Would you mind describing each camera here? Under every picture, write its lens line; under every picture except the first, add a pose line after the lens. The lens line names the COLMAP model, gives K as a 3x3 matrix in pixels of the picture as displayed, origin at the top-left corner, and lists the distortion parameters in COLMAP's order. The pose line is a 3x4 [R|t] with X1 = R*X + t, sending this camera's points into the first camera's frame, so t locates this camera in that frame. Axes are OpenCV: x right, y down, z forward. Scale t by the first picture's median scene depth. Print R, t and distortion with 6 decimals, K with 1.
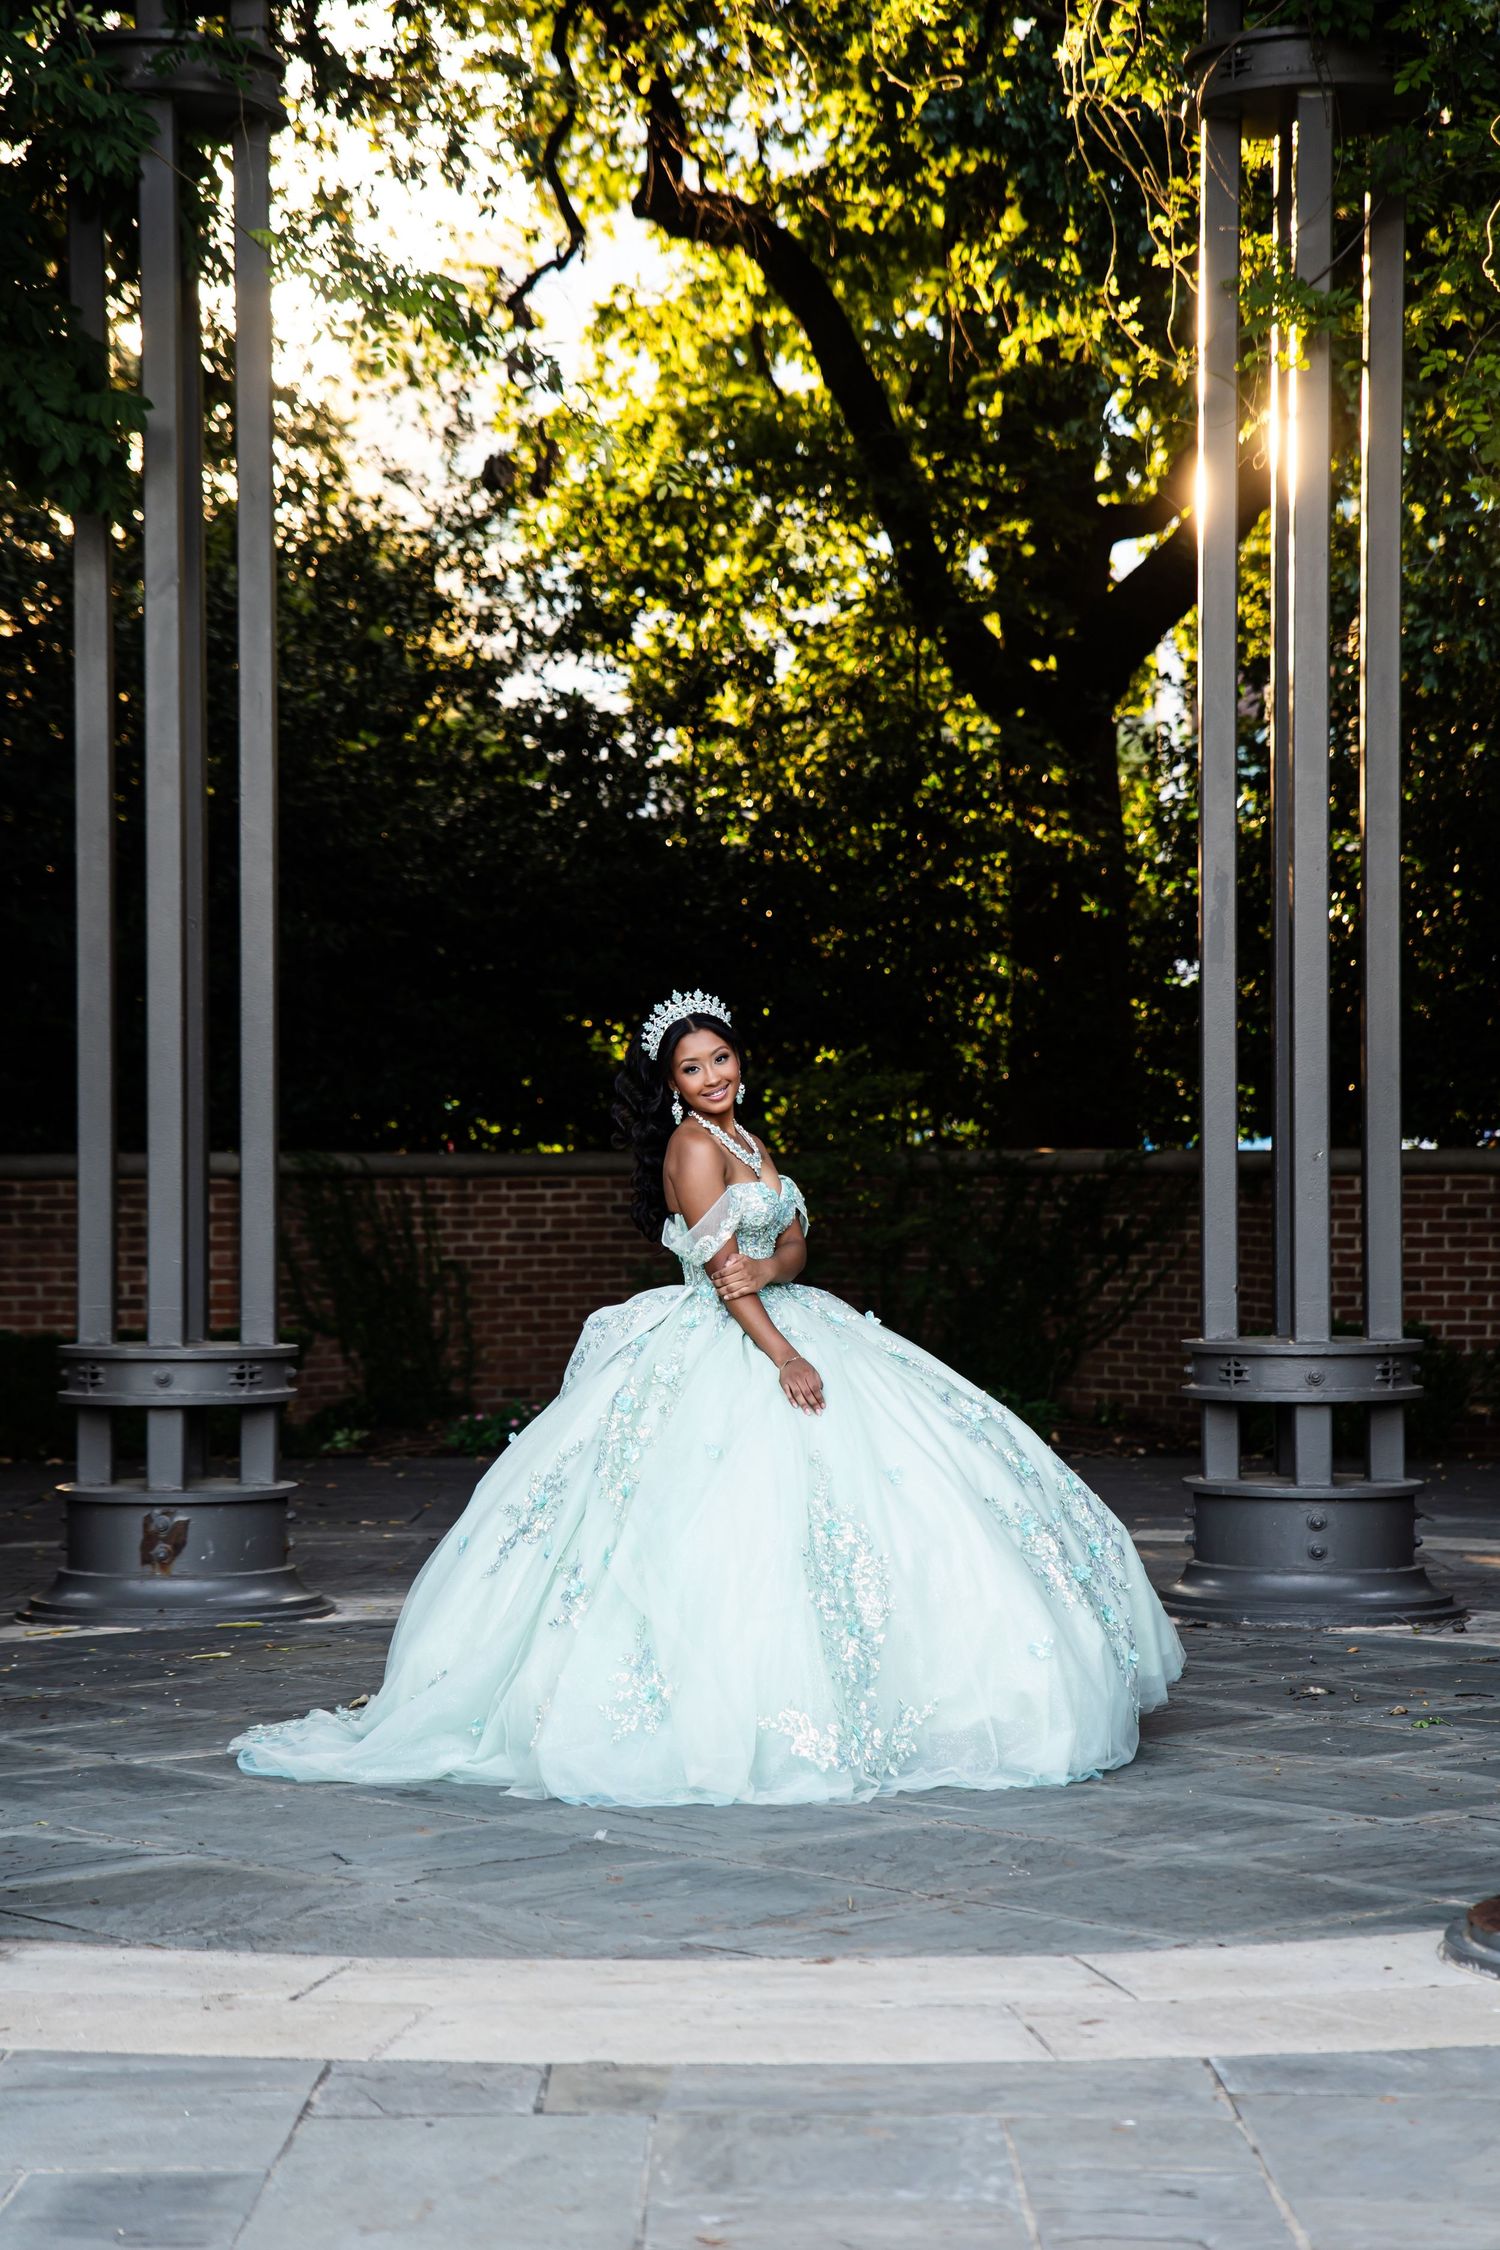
lens RADIAL K [[4481.6, 0, 708.5], [0, 4481.6, 1125.1], [0, 0, 1]] dist [0.303275, 0.064785]
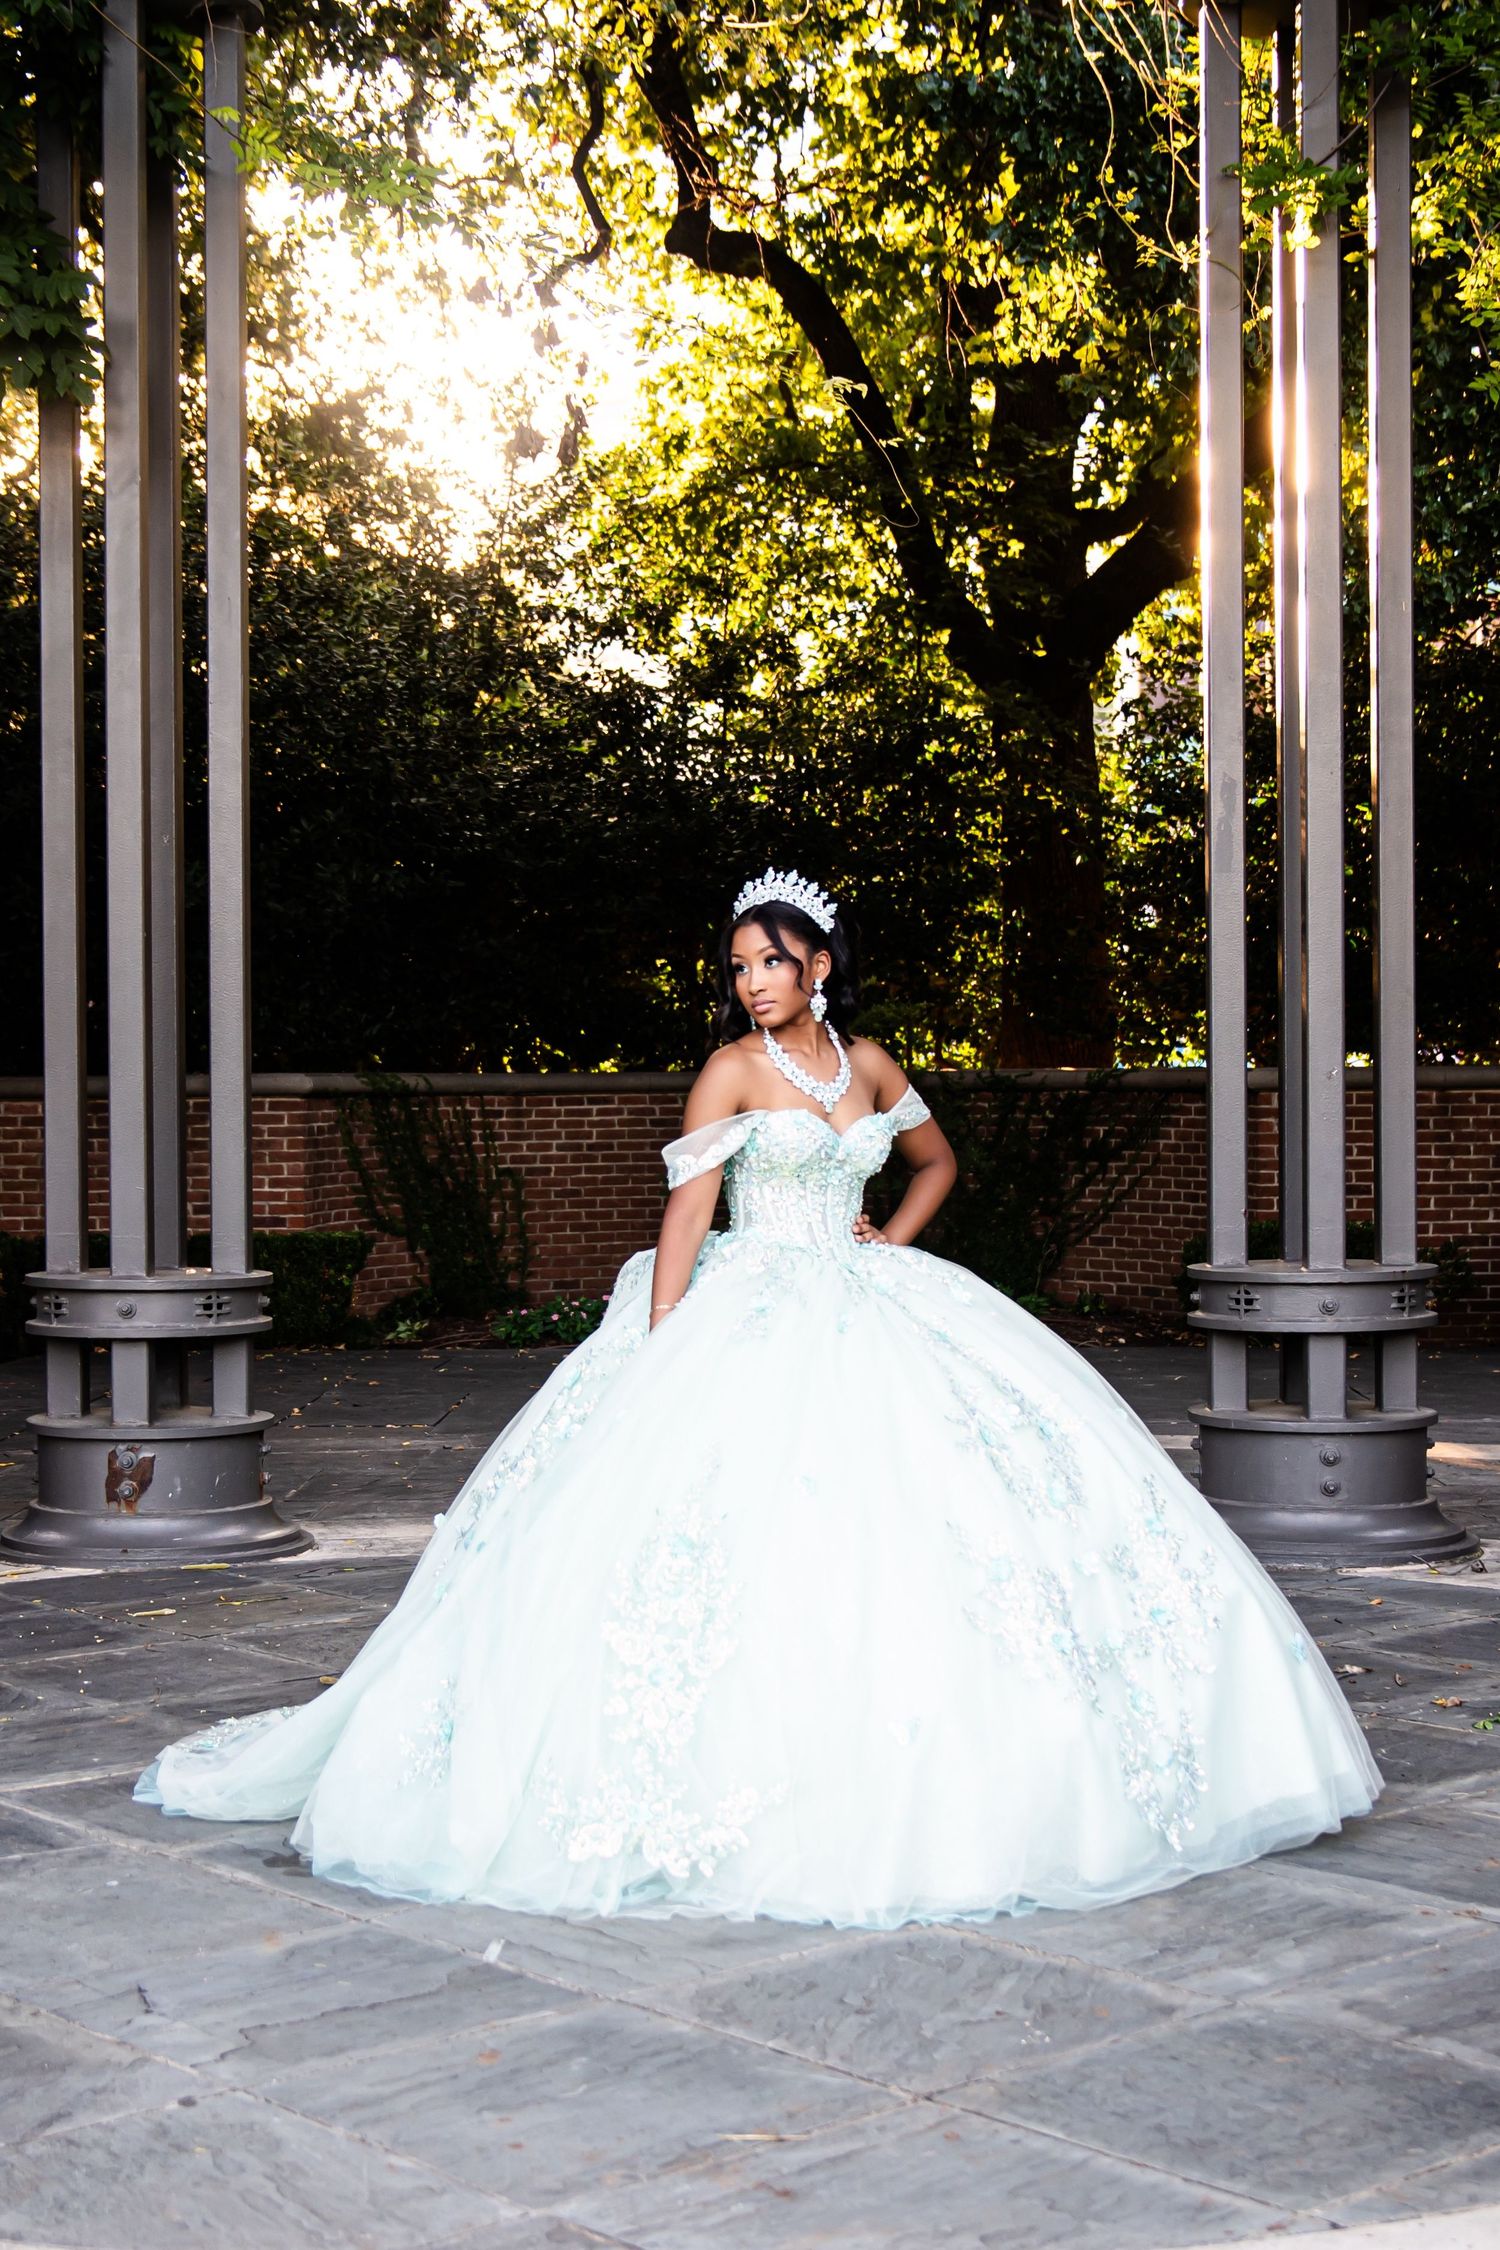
lens RADIAL K [[3266.2, 0, 750.0], [0, 3266.2, 1125.0], [0, 0, 1]] dist [-0.006948, -0.036094]
pose [[0.999965, -0.002967, -0.007796, 0.017096], [0.003141, 0.999743, 0.022430, 0.001674], [0.007727, -0.022454, 0.999718, 0.302179]]
